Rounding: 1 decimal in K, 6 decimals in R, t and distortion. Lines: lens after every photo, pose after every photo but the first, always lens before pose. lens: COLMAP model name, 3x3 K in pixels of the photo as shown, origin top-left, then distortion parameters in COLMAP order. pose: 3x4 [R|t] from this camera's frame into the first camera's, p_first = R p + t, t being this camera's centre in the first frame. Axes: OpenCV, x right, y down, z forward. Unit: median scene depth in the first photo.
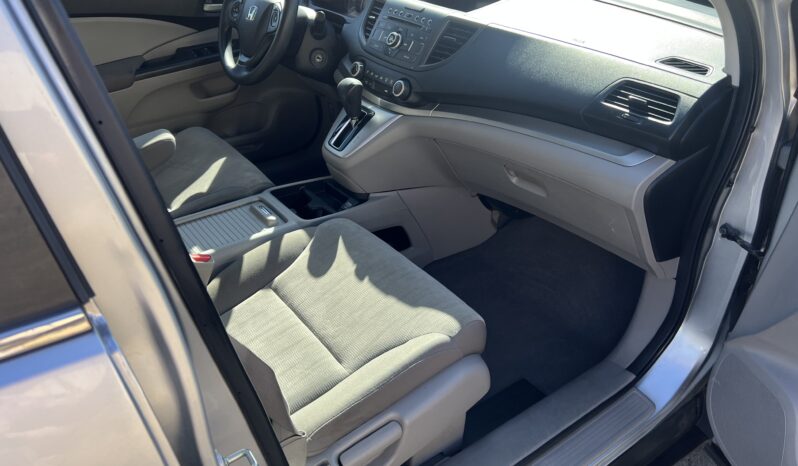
lens RADIAL K [[589.6, 0, 399.0], [0, 589.6, 233.0], [0, 0, 1]] dist [0.103036, -0.174776]
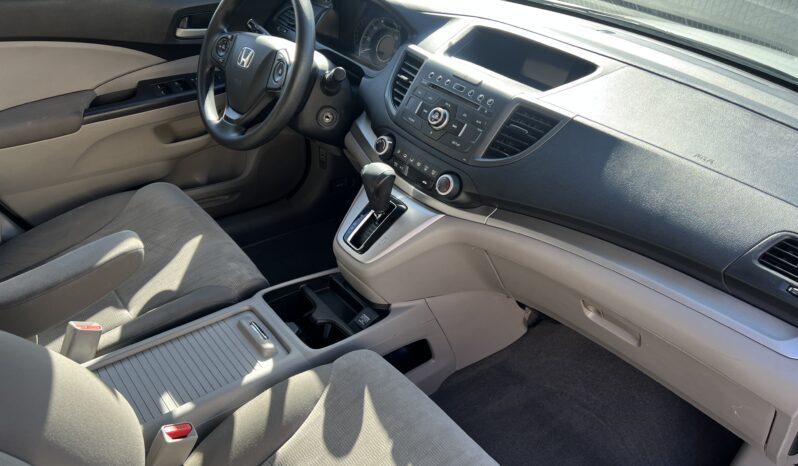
lens RADIAL K [[604.3, 0, 399.0], [0, 604.3, 244.3], [0, 0, 1]] dist [0.079273, -0.090180]
pose [[0.995281, 0.046512, 0.085160, -0.115020], [-0.049341, 0.998288, 0.031420, -0.176171], [-0.083553, -0.035473, 0.995872, 0.206380]]
